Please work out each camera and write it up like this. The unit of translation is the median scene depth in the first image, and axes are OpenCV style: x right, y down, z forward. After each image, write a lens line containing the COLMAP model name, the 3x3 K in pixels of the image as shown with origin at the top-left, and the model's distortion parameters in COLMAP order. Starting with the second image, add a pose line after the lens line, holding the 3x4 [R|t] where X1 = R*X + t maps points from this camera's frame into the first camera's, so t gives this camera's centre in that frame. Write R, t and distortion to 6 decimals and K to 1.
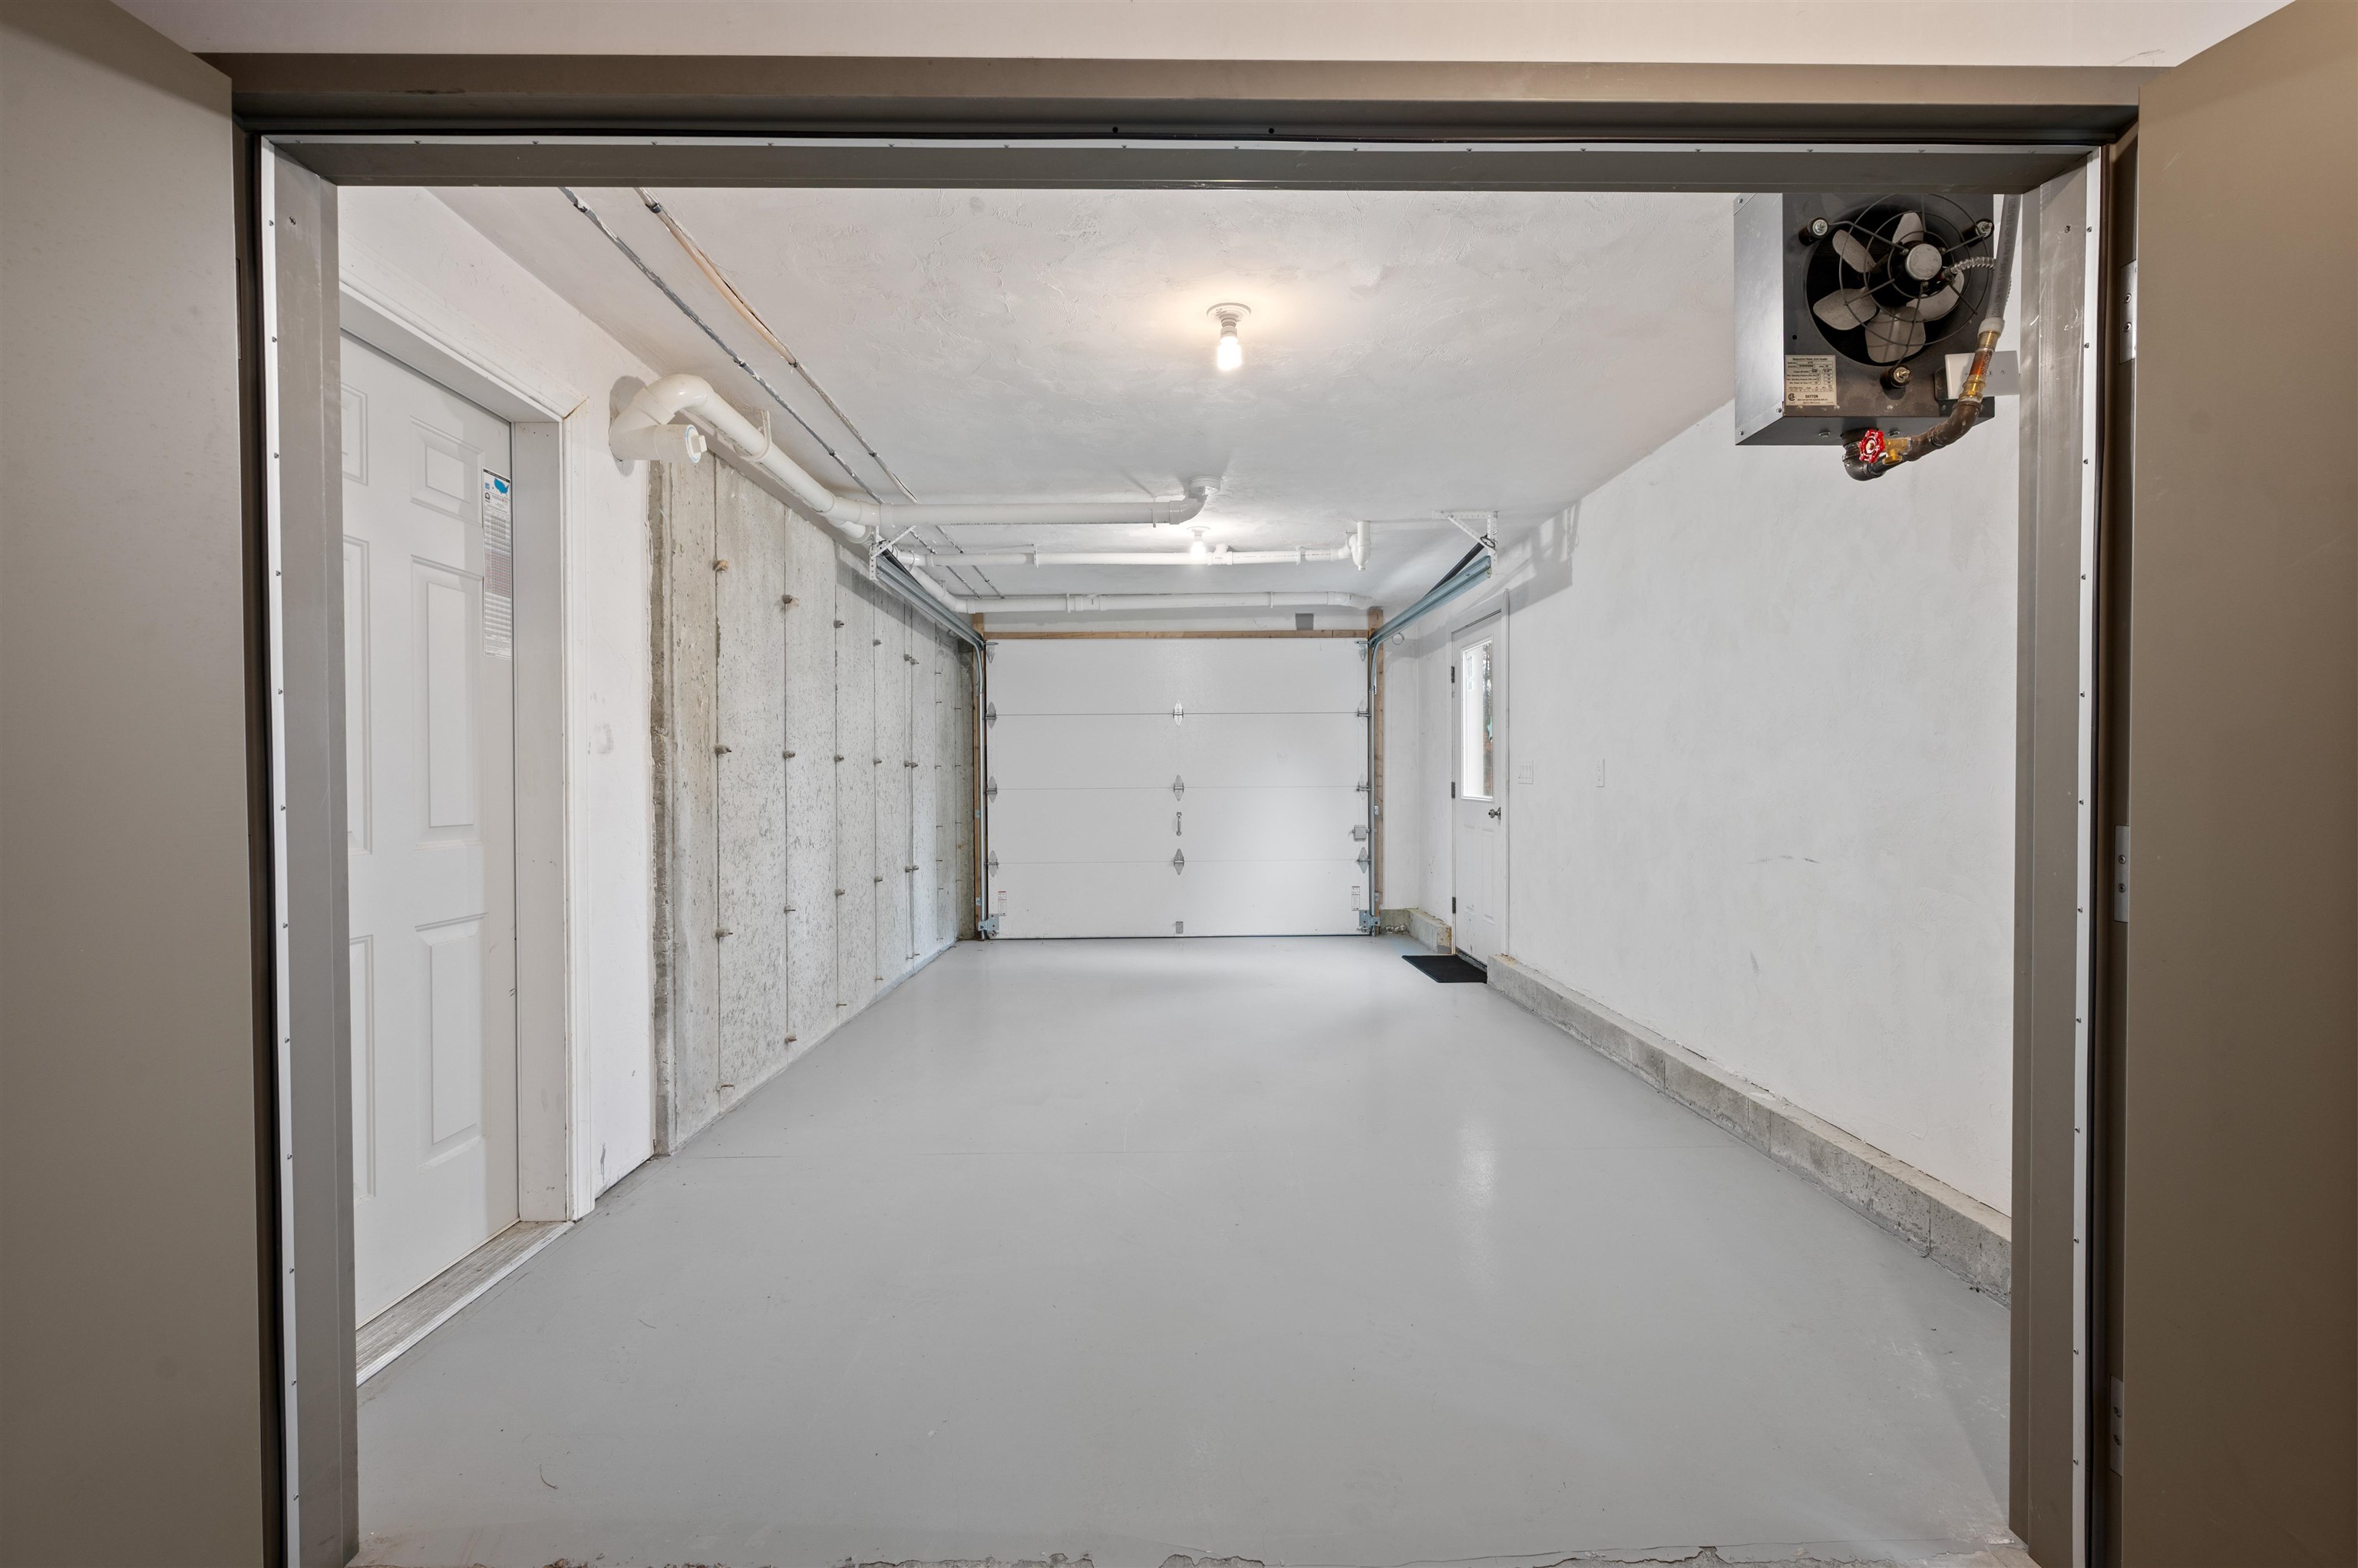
lens RADIAL K [[987.4, 0, 1177.3], [0, 987.4, 789.6], [0, 0, 1]] dist [-0.002391, -0.001000]
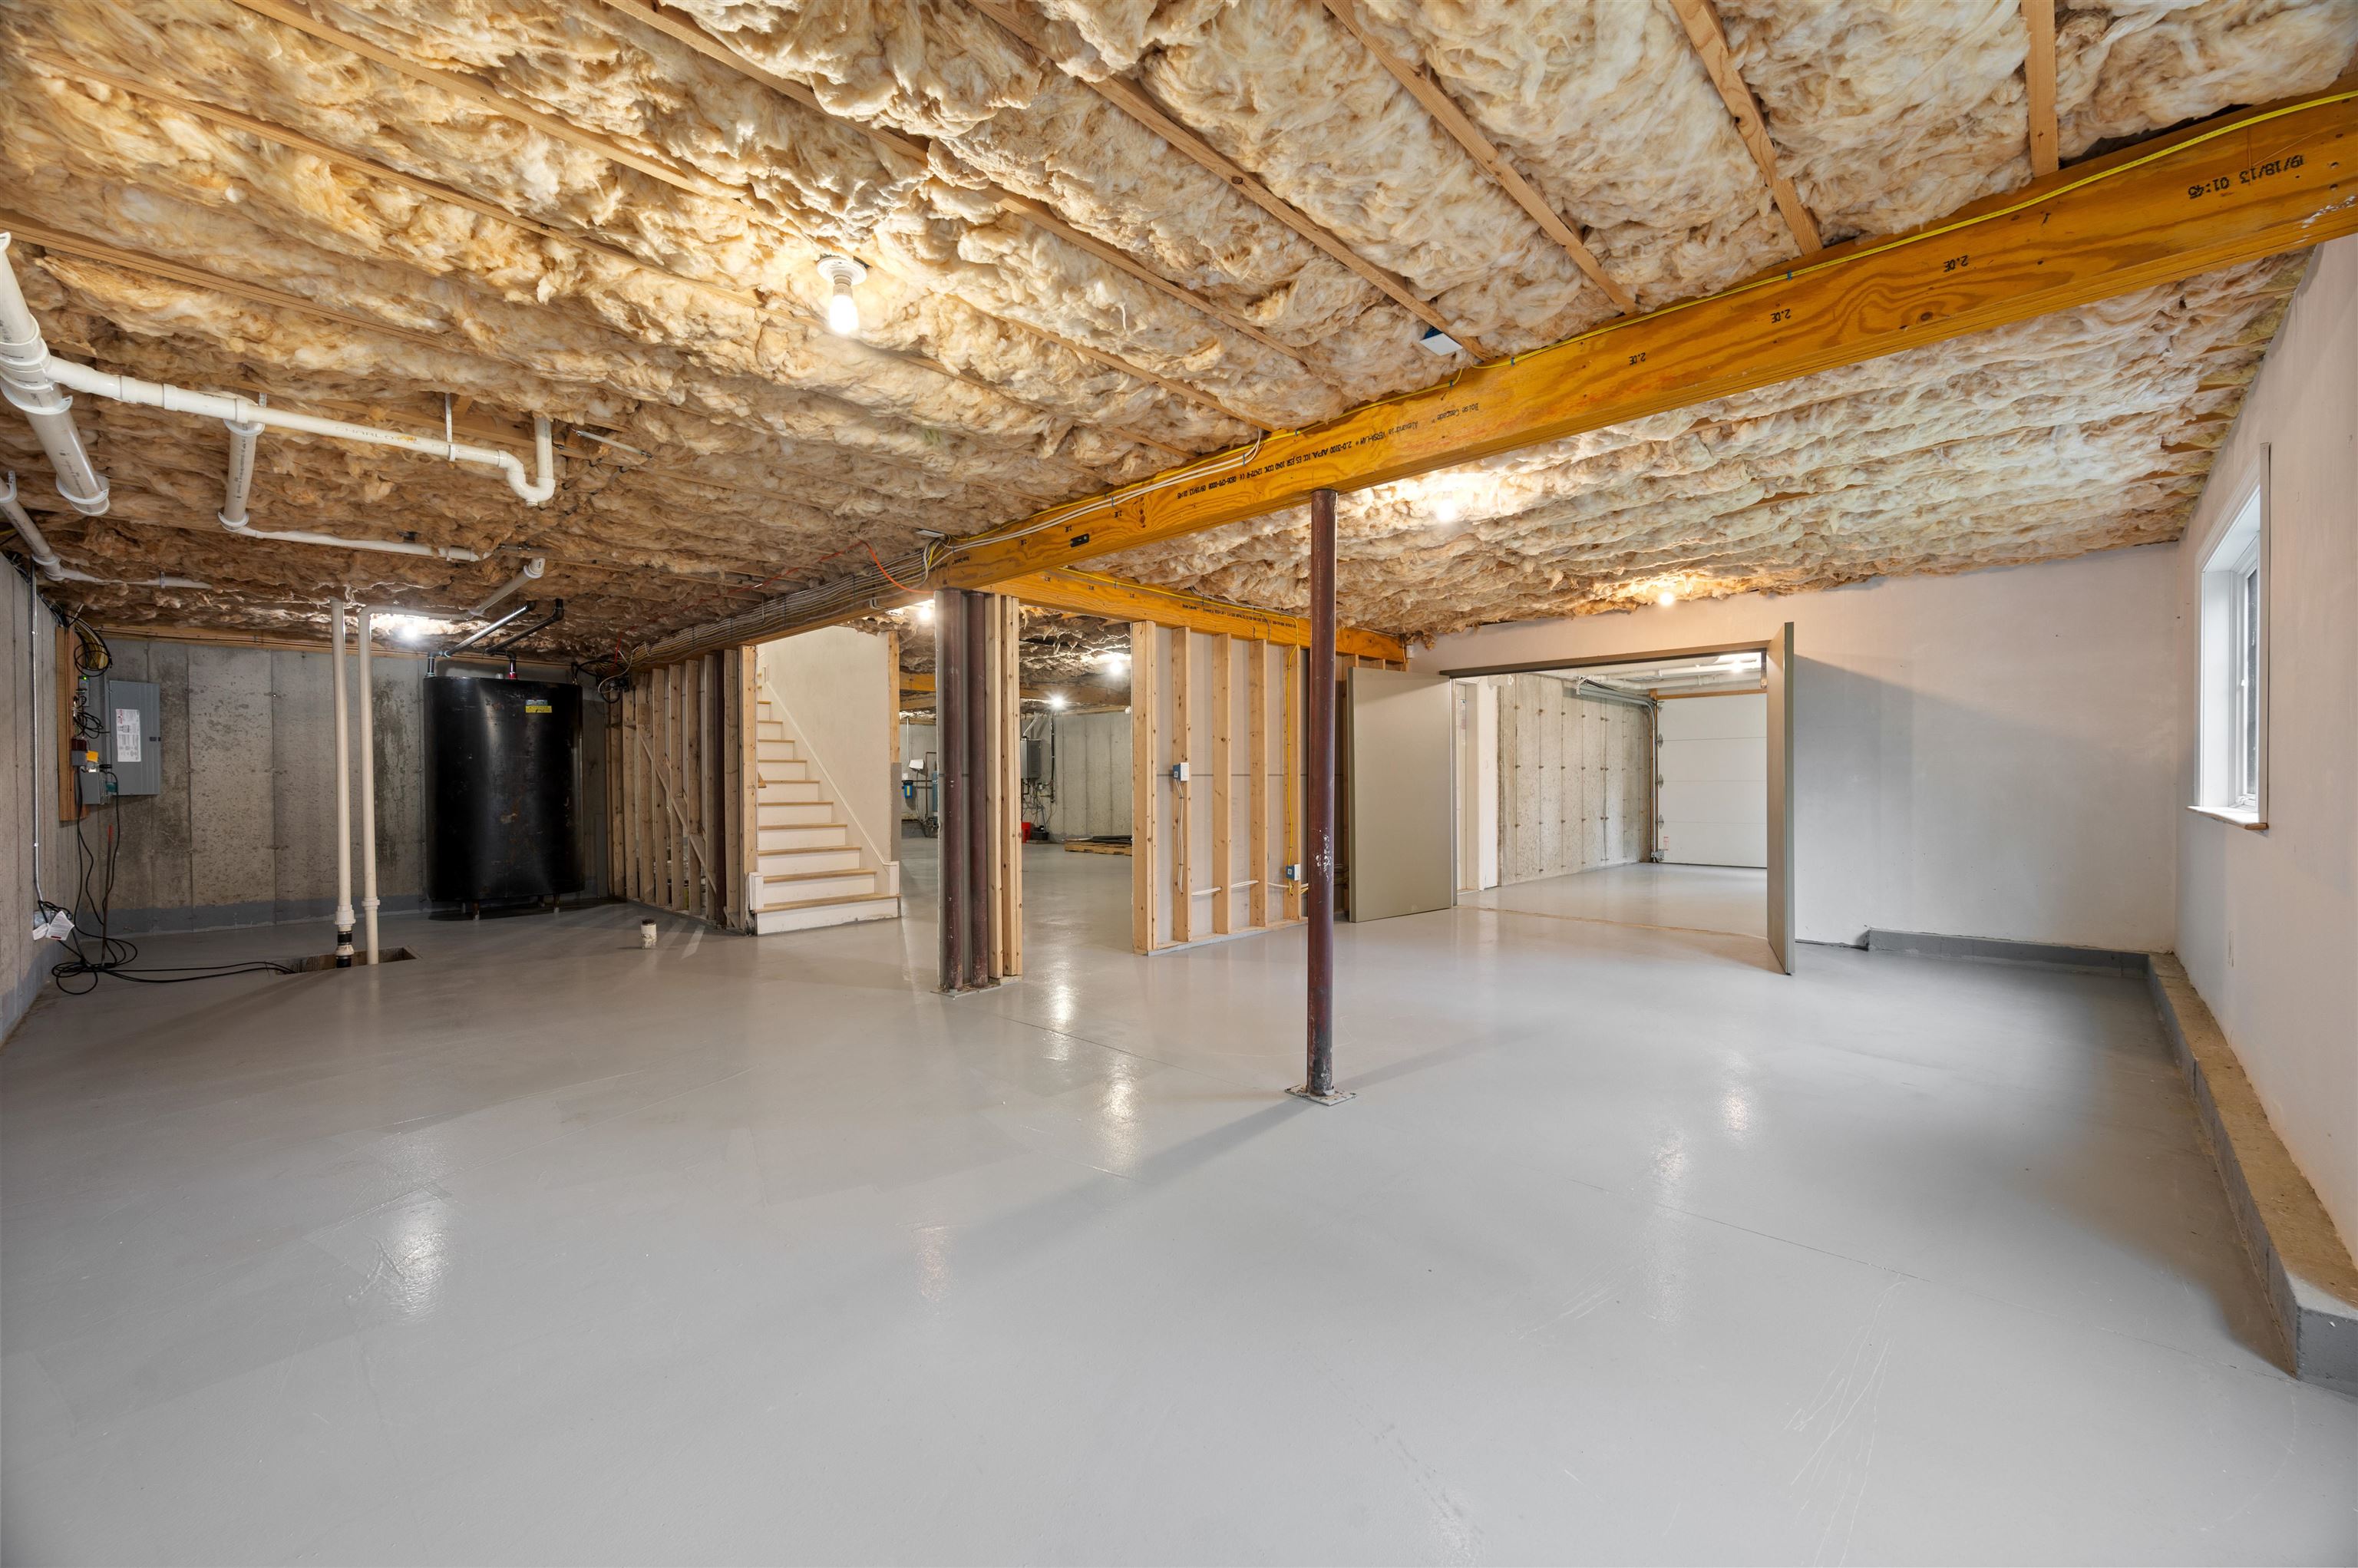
lens RADIAL K [[936.4, 0, 1179.4], [0, 936.4, 788.8], [0, 0, 1]] dist [0.000337, 0.000008]
pose [[0.707562, 0.005380, -0.706630, 0.477591], [-0.004918, 0.999984, 0.002689, 0.015222], [0.706634, 0.001573, 0.707578, -1.011612]]
